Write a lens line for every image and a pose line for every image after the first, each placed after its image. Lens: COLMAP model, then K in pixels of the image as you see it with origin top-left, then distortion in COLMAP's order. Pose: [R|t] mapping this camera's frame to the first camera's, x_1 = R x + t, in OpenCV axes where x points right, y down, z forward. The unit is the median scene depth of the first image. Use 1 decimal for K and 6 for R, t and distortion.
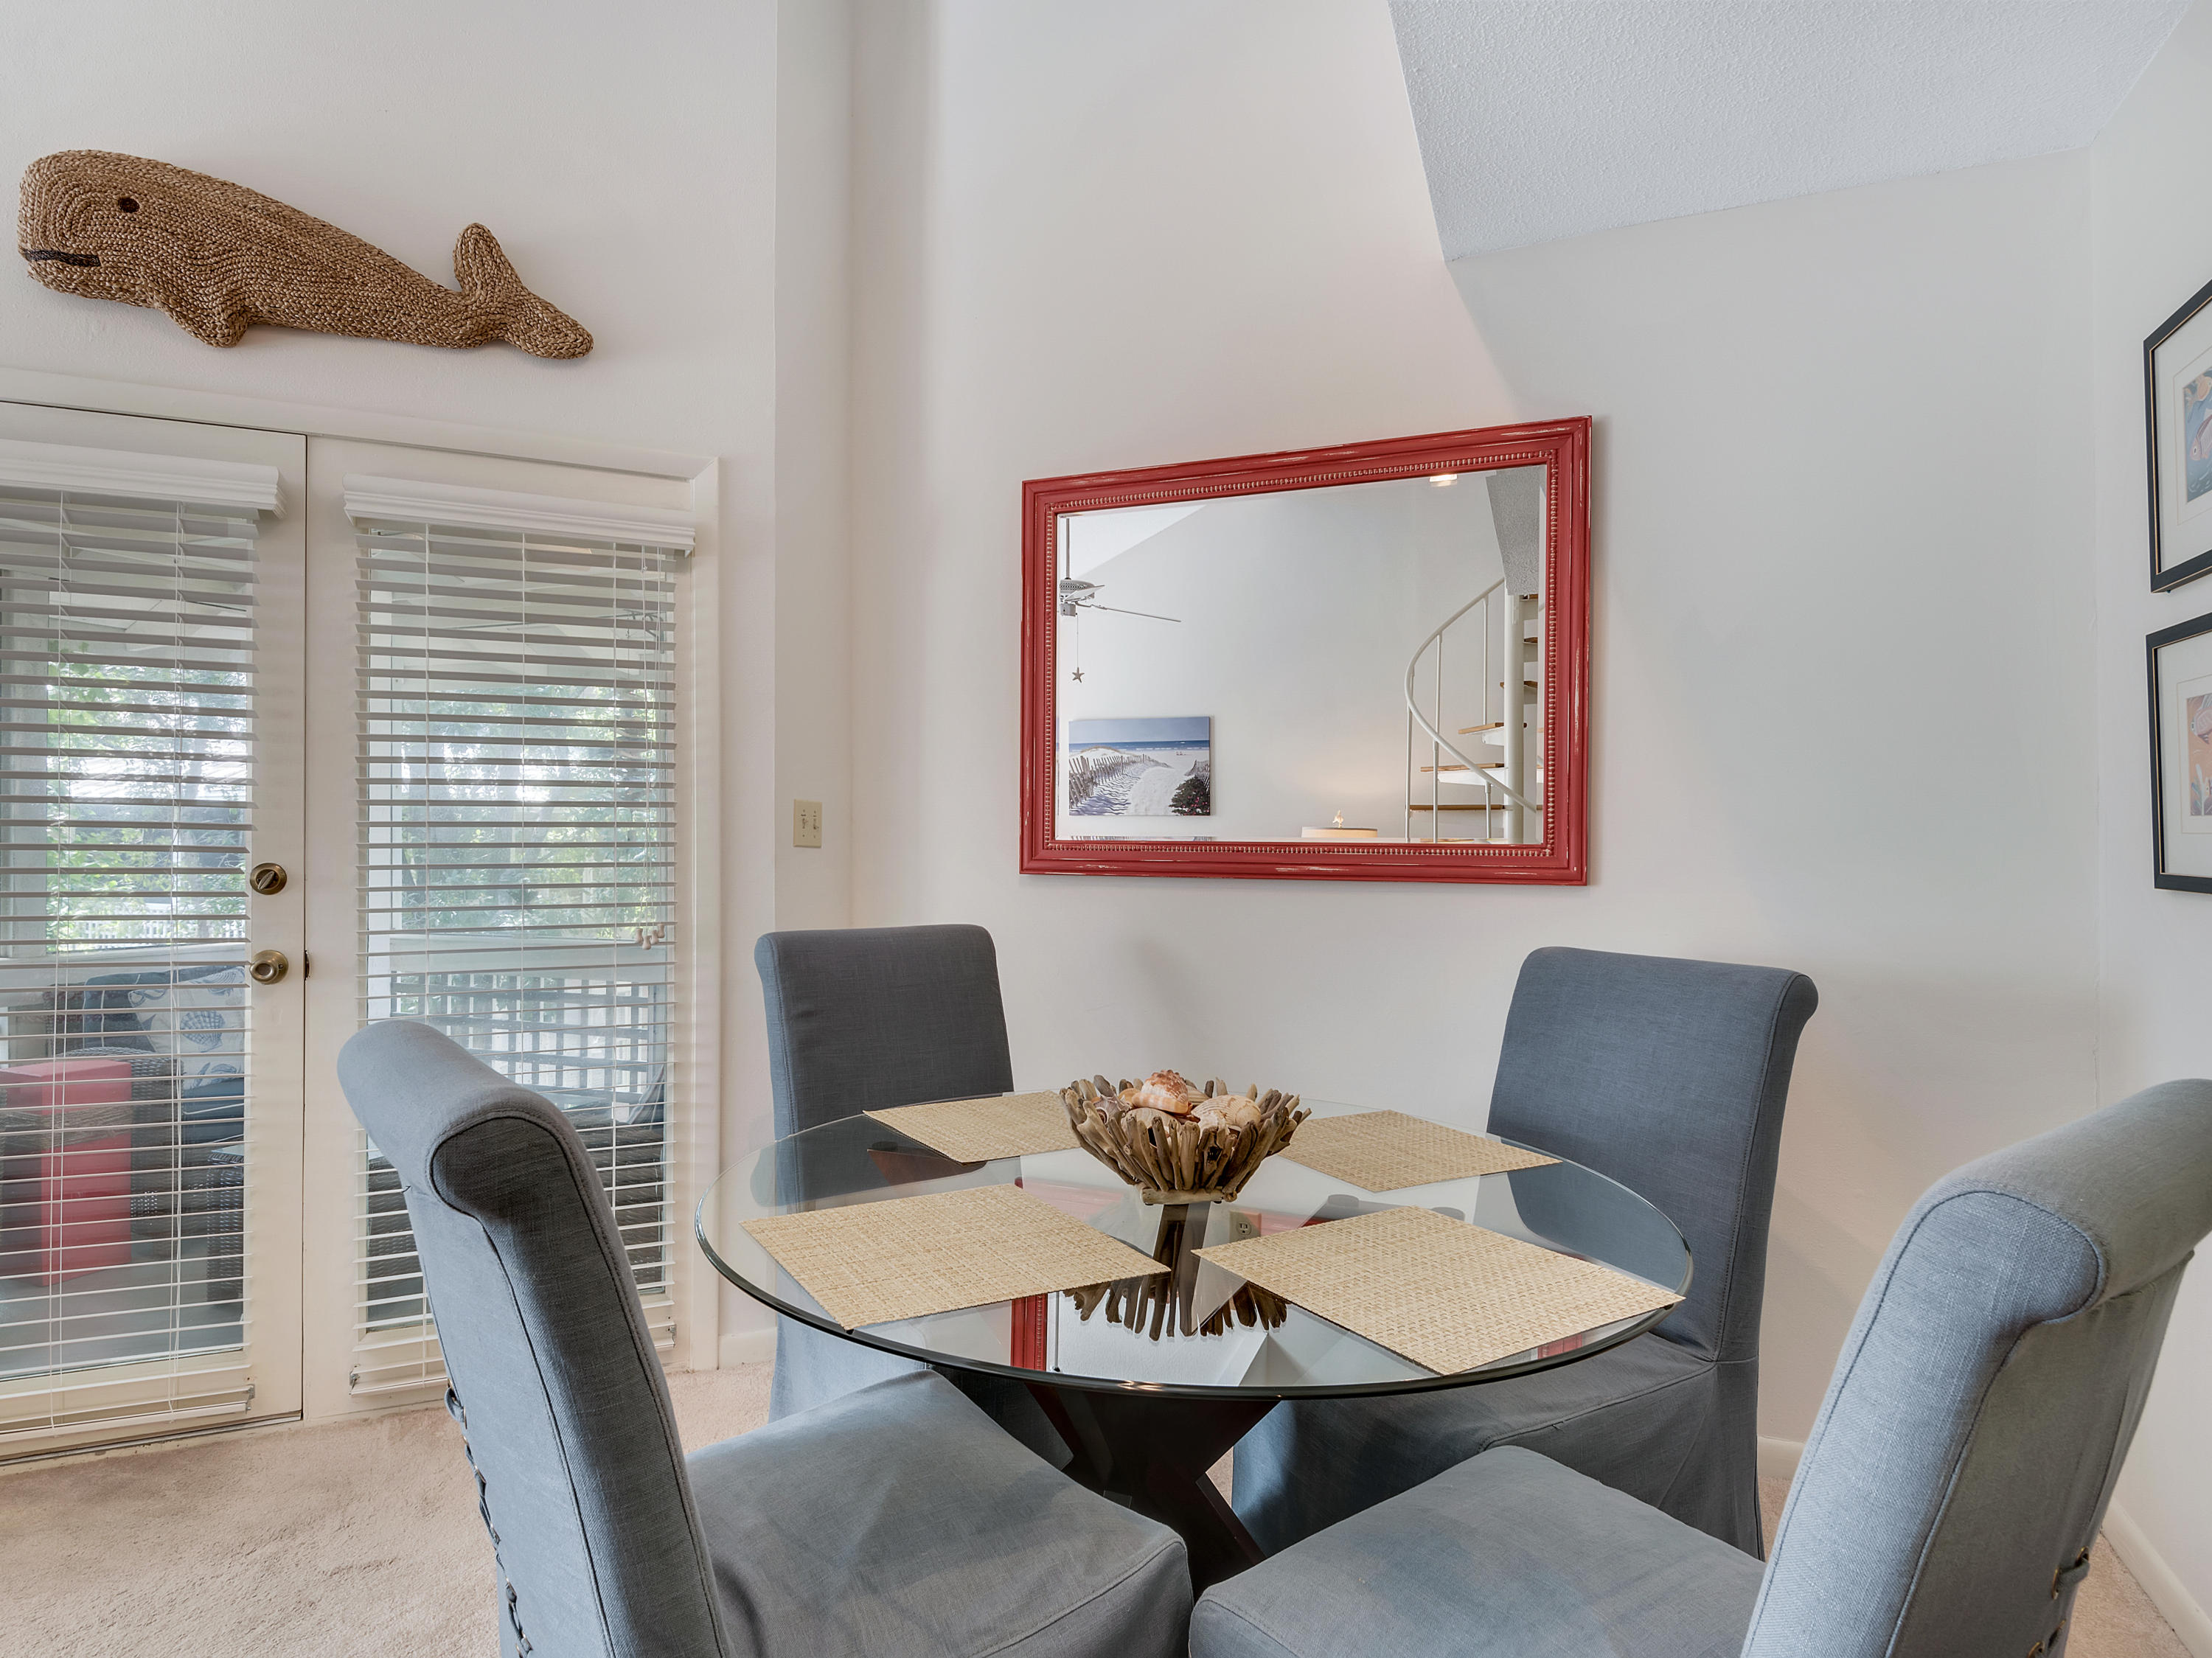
lens RADIAL K [[1138.4, 0, 1072.2], [0, 1138.4, 833.1], [0, 0, 1]] dist [0.034494, -0.018893]
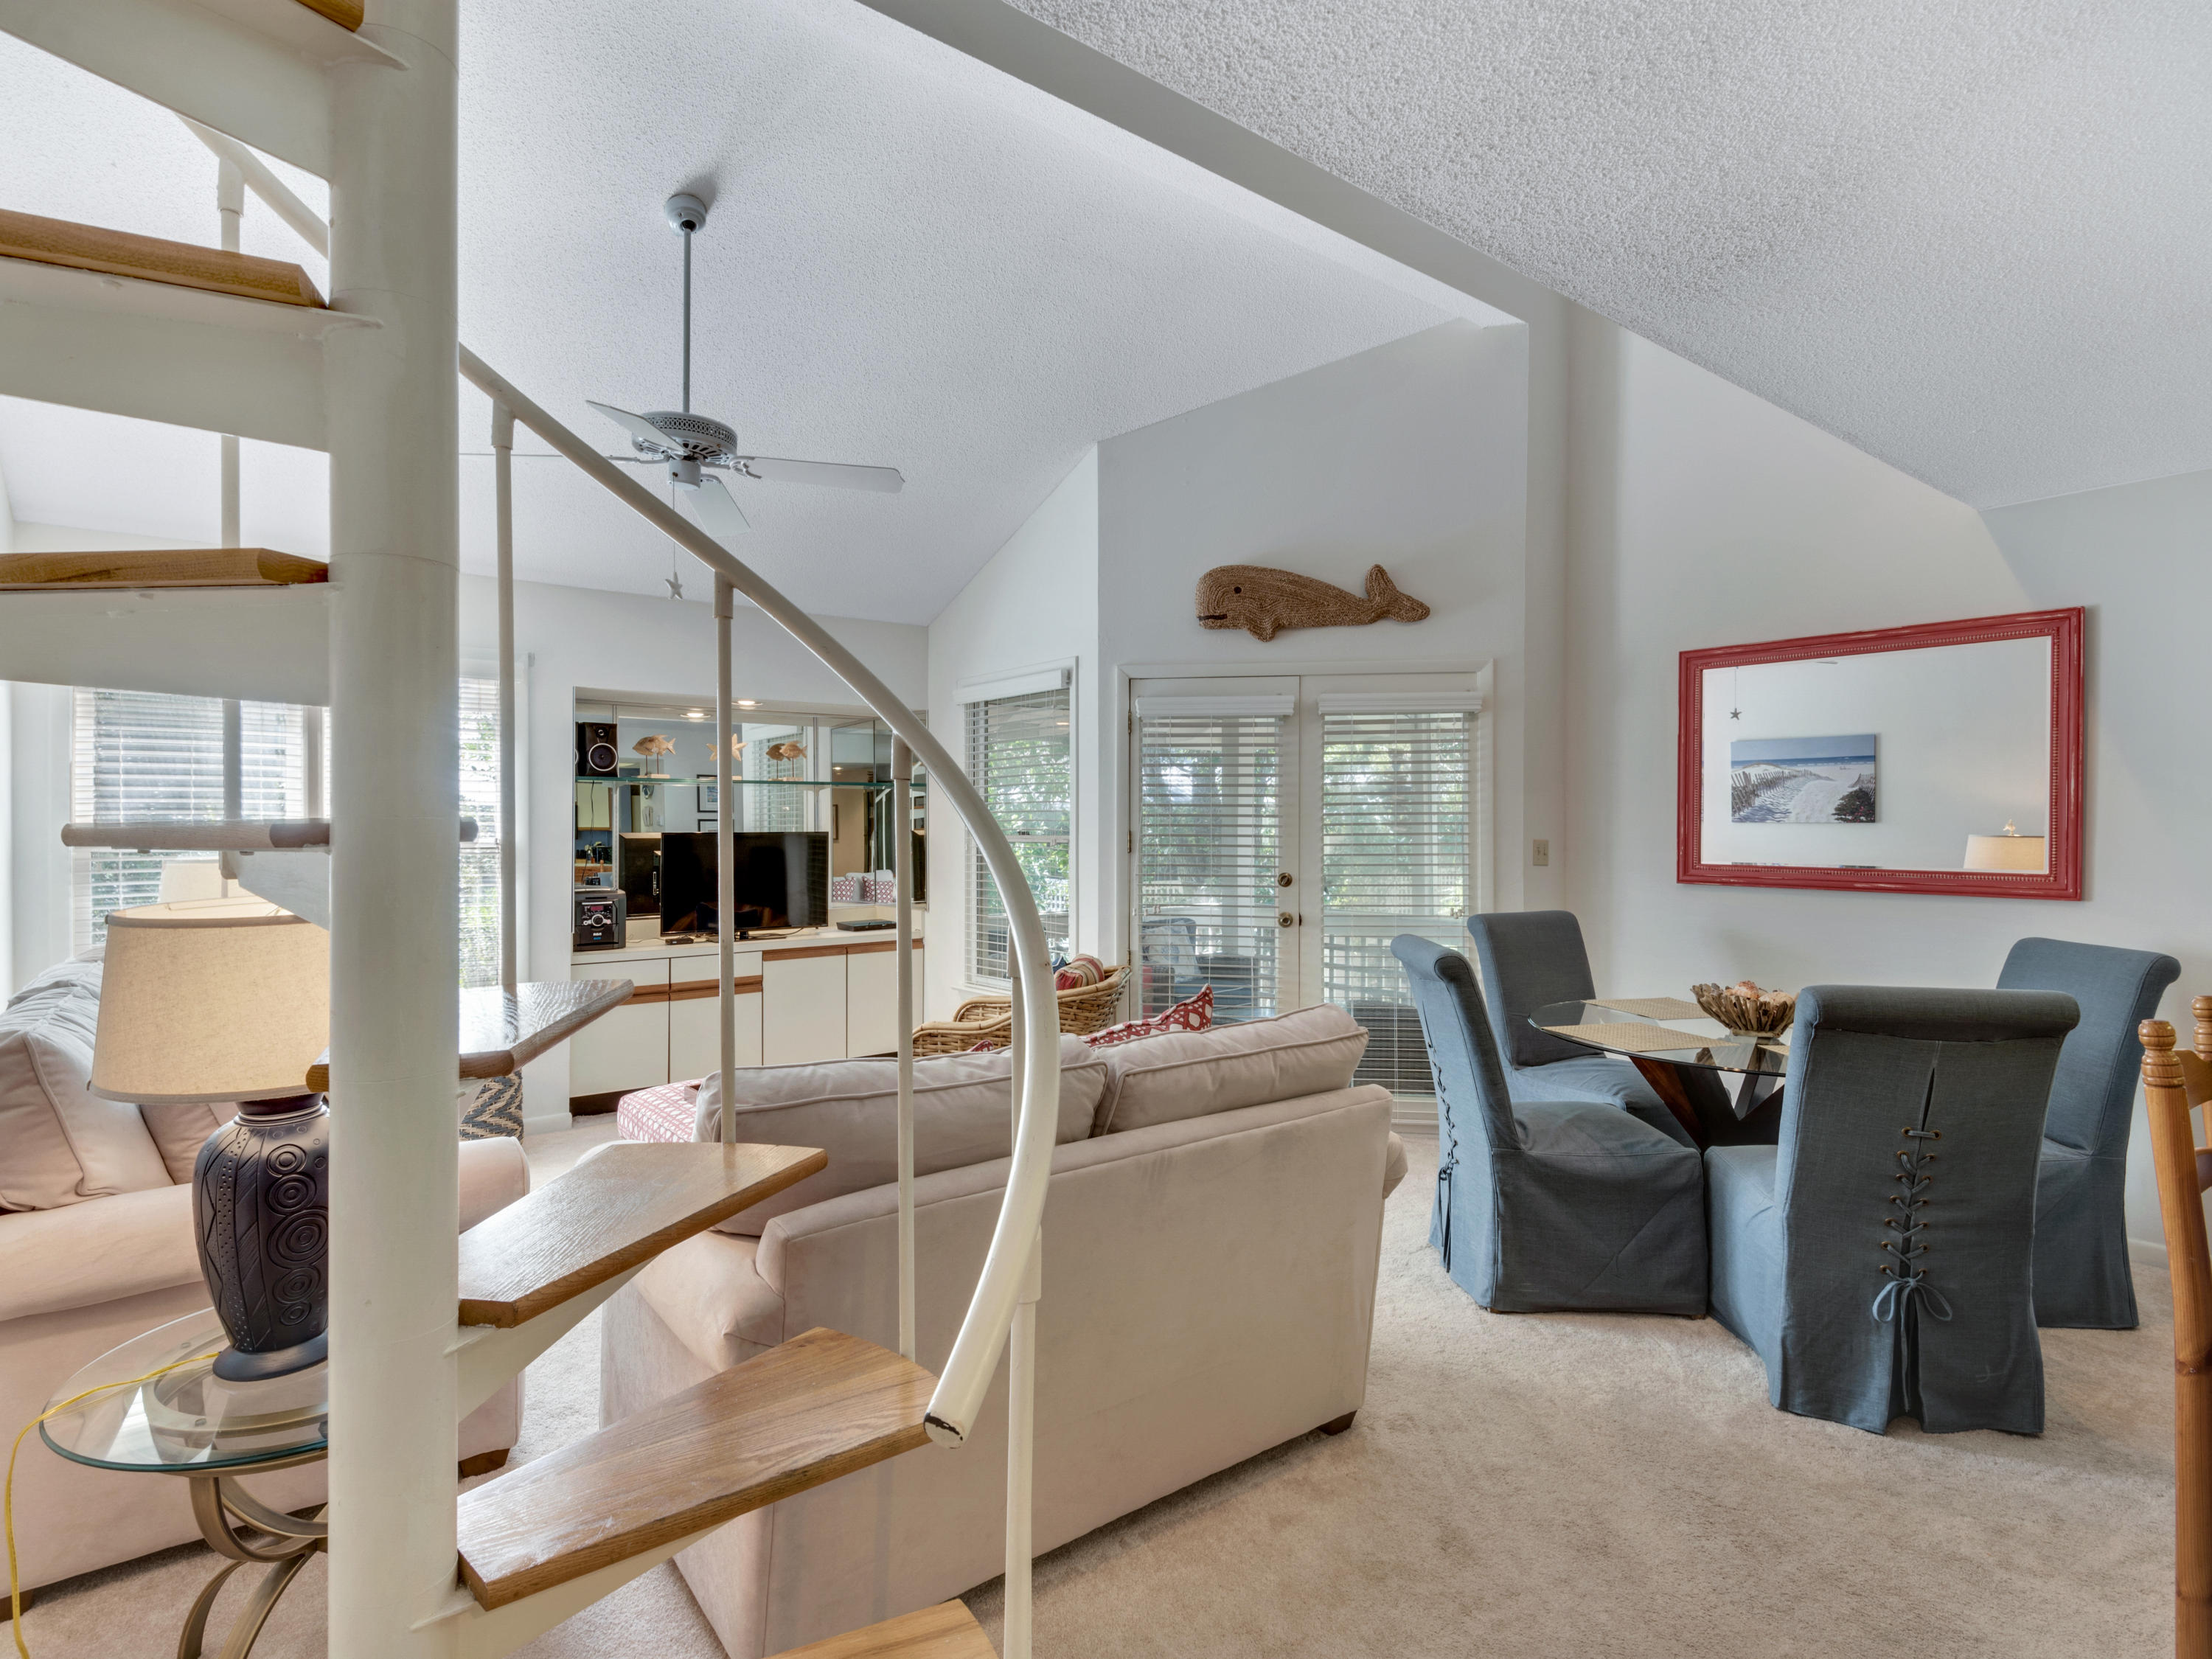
lens RADIAL K [[1138.5, 0, 1072.2], [0, 1138.5, 833.6], [0, 0, 1]] dist [0.034494, -0.018893]
pose [[0.856654, -0.002362, -0.515886, 0.071851], [0.012723, 0.999782, 0.016549, -0.086325], [0.515734, -0.020740, 0.856498, -1.028520]]
